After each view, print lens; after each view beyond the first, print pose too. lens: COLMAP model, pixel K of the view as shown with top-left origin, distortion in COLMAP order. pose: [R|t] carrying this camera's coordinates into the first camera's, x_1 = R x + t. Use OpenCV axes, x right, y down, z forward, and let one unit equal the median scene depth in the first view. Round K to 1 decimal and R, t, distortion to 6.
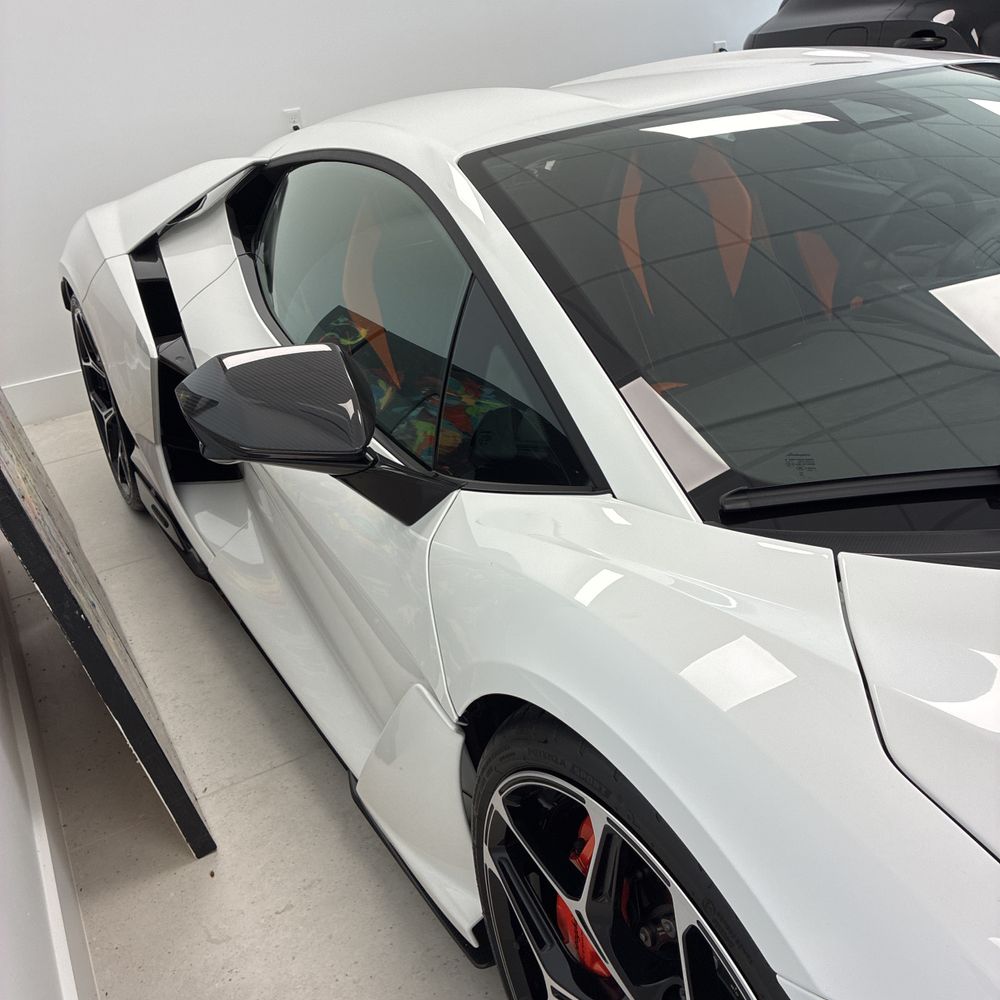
lens RADIAL K [[1029.8, 0, 515.0], [0, 1029.8, 497.4], [0, 0, 1]] dist [0.073559, -0.033531]
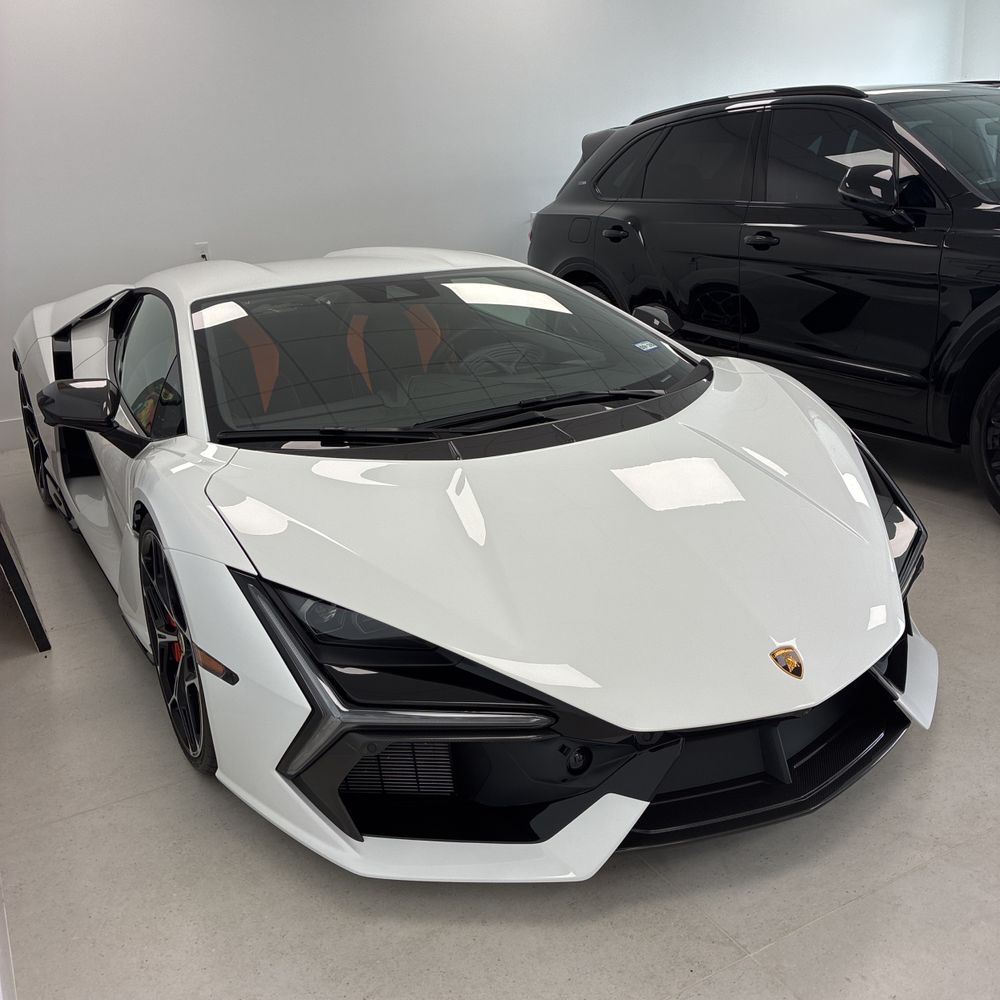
lens RADIAL K [[1029.8, 0, 515.0], [0, 1029.8, 497.4], [0, 0, 1]] dist [0.073559, -0.033531]
pose [[0.998258, 0.055124, 0.021013, 0.324476], [-0.052760, 0.993585, -0.100030, 0.138894], [-0.026392, 0.098747, 0.994762, -0.605212]]
